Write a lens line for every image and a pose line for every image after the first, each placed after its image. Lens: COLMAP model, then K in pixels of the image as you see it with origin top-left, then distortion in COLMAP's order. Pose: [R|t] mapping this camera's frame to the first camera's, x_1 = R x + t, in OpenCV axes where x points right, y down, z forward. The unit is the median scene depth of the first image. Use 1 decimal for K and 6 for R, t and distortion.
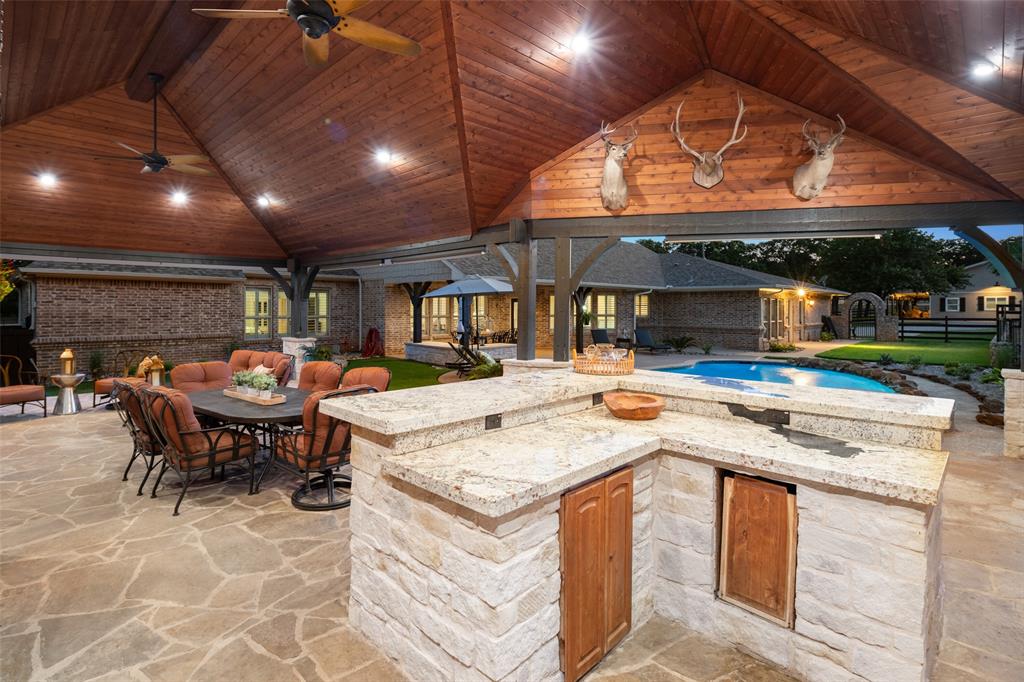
lens RADIAL K [[490.0, 0, 502.8], [0, 490.0, 308.2], [0, 0, 1]] dist [-0.000727, -0.000420]
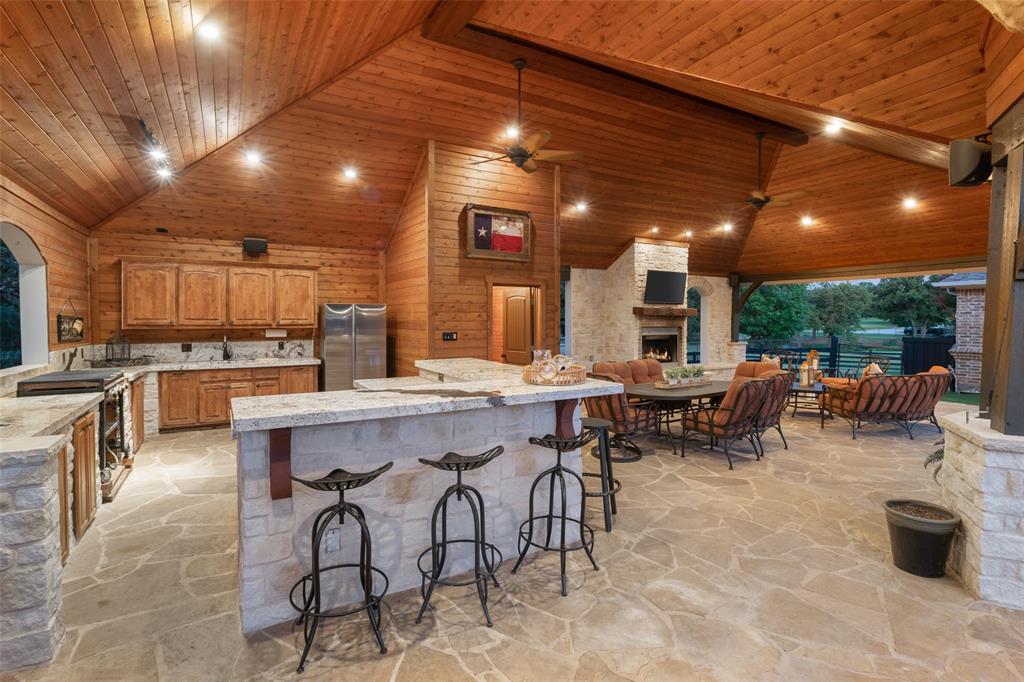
lens RADIAL K [[490.0, 0, 512.3], [0, 490.0, 336.6], [0, 0, 1]] dist [-0.000727, -0.000420]
pose [[-0.283858, 0.025467, -0.958528, 0.406167], [0.000163, 0.999648, 0.026511, 0.011502], [0.958866, 0.007369, -0.283762, 0.437227]]
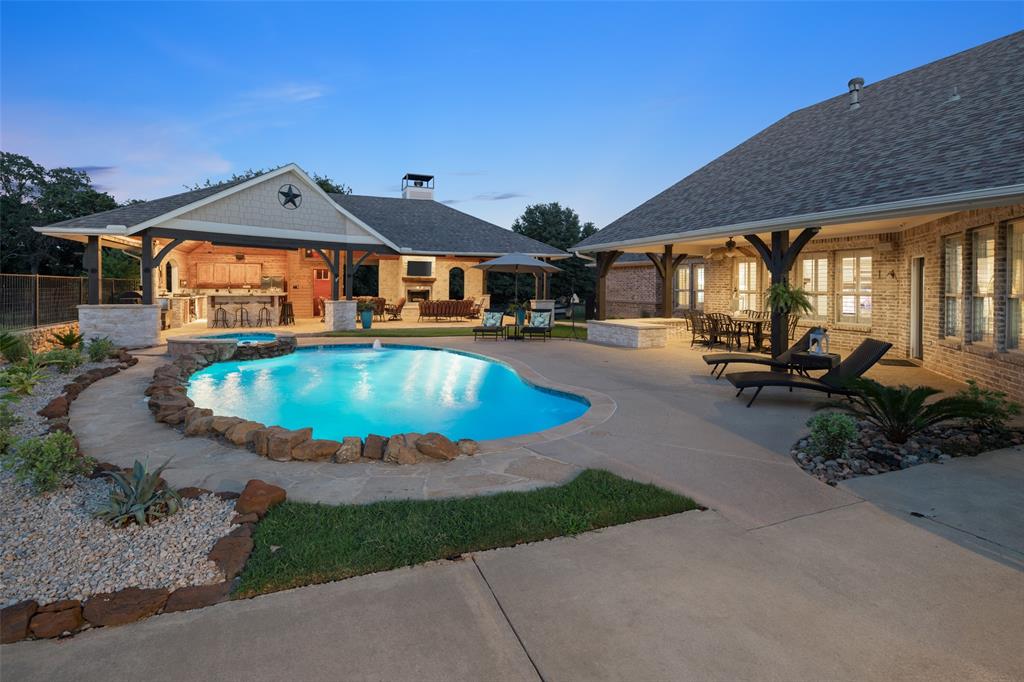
lens RADIAL K [[490.0, 0, 504.8], [0, 490.0, 295.7], [0, 0, 1]] dist [-0.000727, -0.000420]
pose [[-0.417282, 0.003662, -0.908770, 1.232876], [-0.003953, 0.999975, 0.005844, 0.048213], [0.908768, 0.006031, -0.417257, 1.743282]]
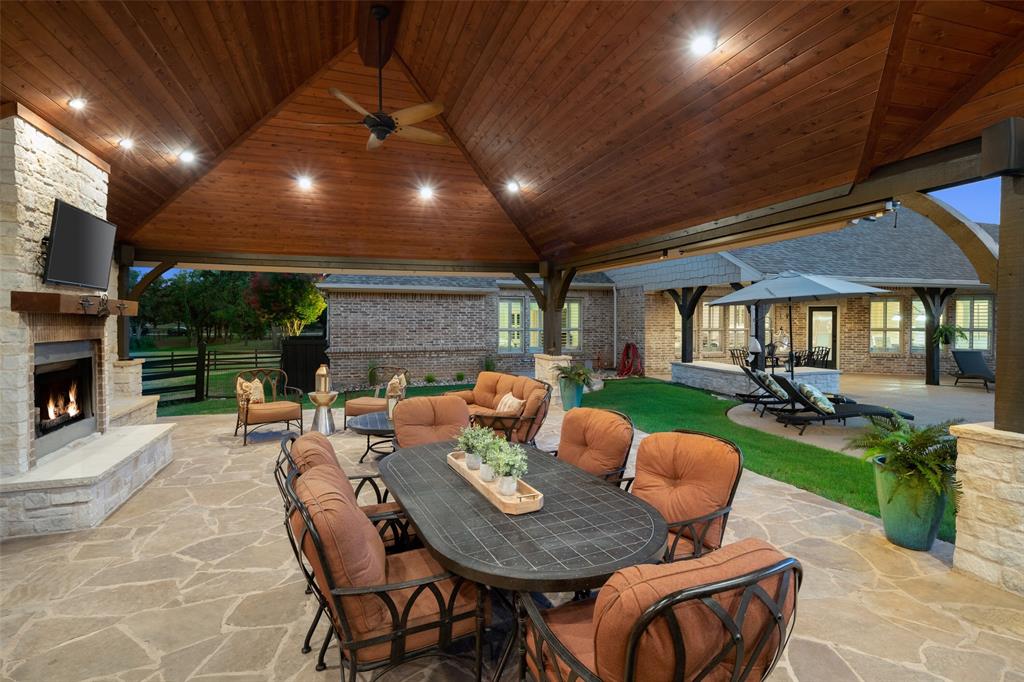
lens RADIAL K [[490.0, 0, 509.0], [0, 490.0, 332.8], [0, 0, 1]] dist [-0.000727, -0.000420]
pose [[0.890130, 0.009622, -0.455604, -0.109858], [0.002370, 0.999666, 0.025742, 0.000454], [0.455700, -0.023993, 0.889810, 0.240965]]
